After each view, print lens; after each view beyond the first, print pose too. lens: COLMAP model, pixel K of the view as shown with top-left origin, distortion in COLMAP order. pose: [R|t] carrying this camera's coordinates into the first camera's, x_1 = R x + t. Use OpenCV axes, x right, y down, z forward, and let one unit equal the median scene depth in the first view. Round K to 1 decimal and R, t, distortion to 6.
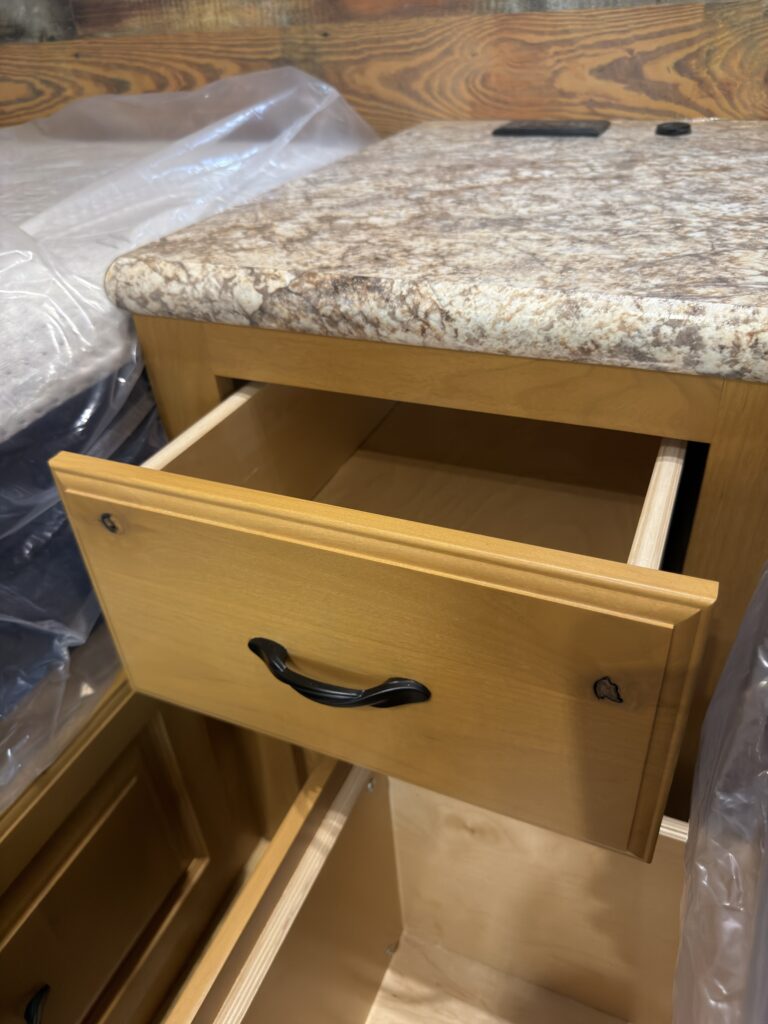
lens RADIAL K [[731.0, 0, 387.0], [0, 731.0, 516.5], [0, 0, 1]] dist [0.047782, -0.064090]
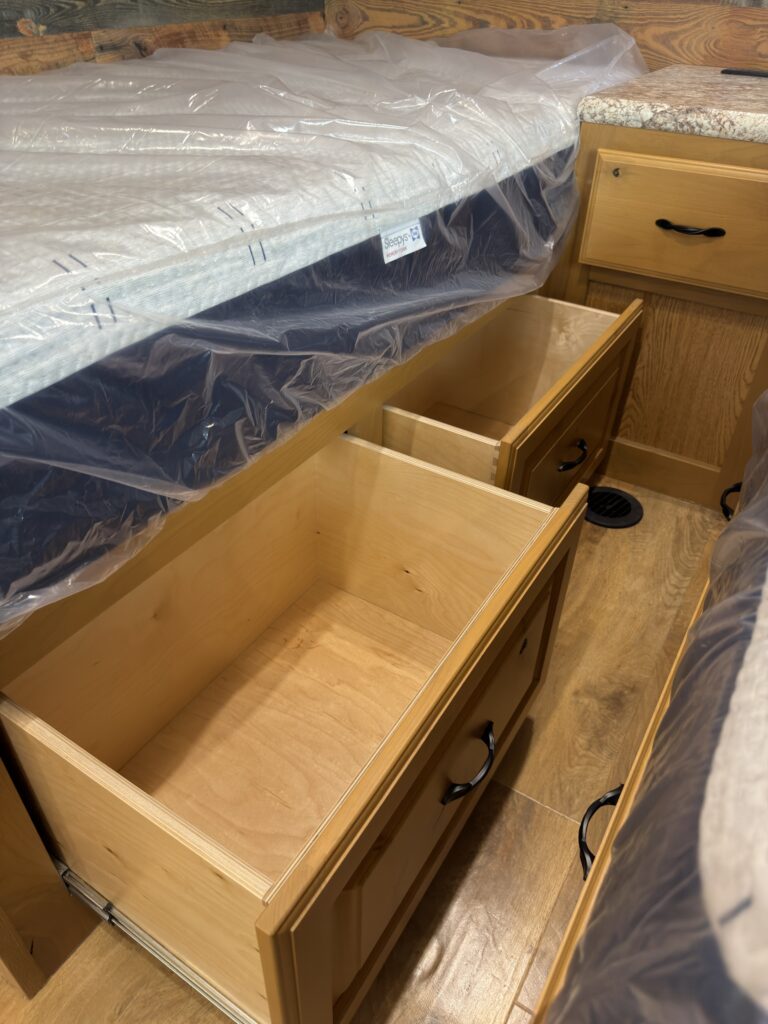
lens RADIAL K [[728.6, 0, 384.0], [0, 728.6, 512.0], [0, 0, 1]] dist [0.005413, 0.000613]
pose [[0.986110, 0.152480, -0.065851, -0.370130], [-0.149710, 0.987698, 0.045162, 0.569210], [0.071927, -0.034676, 0.996807, -0.861235]]
